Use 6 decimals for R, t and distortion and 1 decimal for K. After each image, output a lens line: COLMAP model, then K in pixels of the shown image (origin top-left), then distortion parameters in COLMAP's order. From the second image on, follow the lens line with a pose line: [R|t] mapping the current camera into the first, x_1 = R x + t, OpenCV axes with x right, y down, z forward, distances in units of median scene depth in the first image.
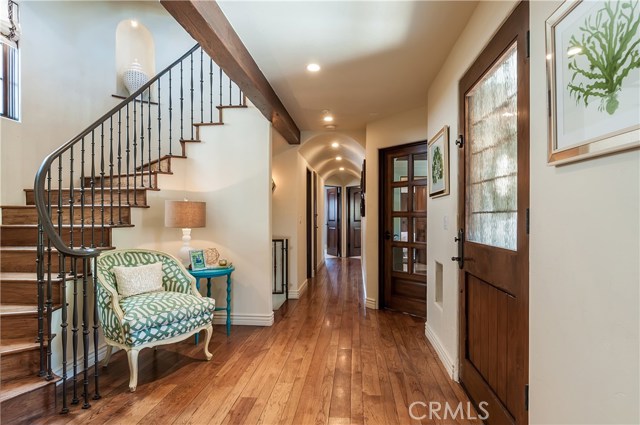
lens RADIAL K [[355.7, 0, 323.0], [0, 355.7, 218.2], [0, 0, 1]] dist [-0.007531, -0.002010]
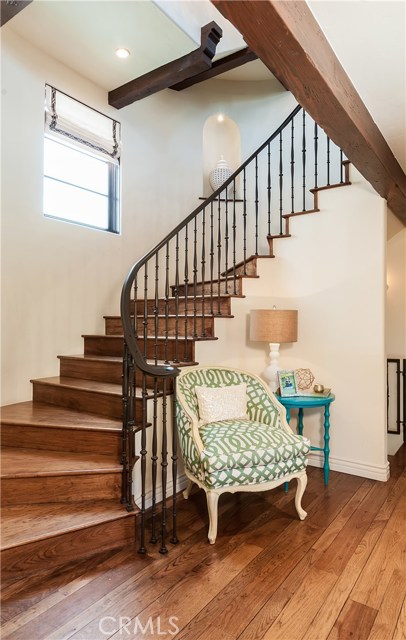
lens RADIAL K [[402.0, 0, 203.0], [0, 402.0, 320.0], [0, 0, 1]] dist [-0.004604, 0.000177]
pose [[0.859852, -0.001166, -0.510542, -0.061473], [-0.007913, 0.999847, -0.015610, -0.008992], [0.510482, 0.017462, 0.859711, 0.139531]]
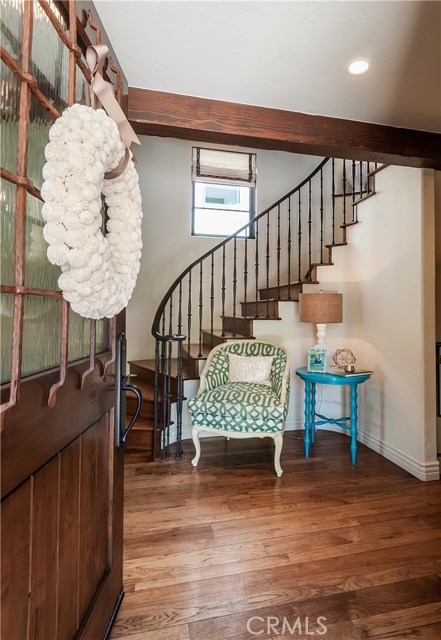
lens RADIAL K [[348.5, 0, 221.5], [0, 348.5, 296.8], [0, 0, 1]] dist [-0.002189, -0.000739]
pose [[0.329987, -0.031072, -0.943474, 0.412632], [-0.015403, 0.999148, -0.038293, -0.001218], [0.943860, 0.027168, 0.329227, 0.536800]]
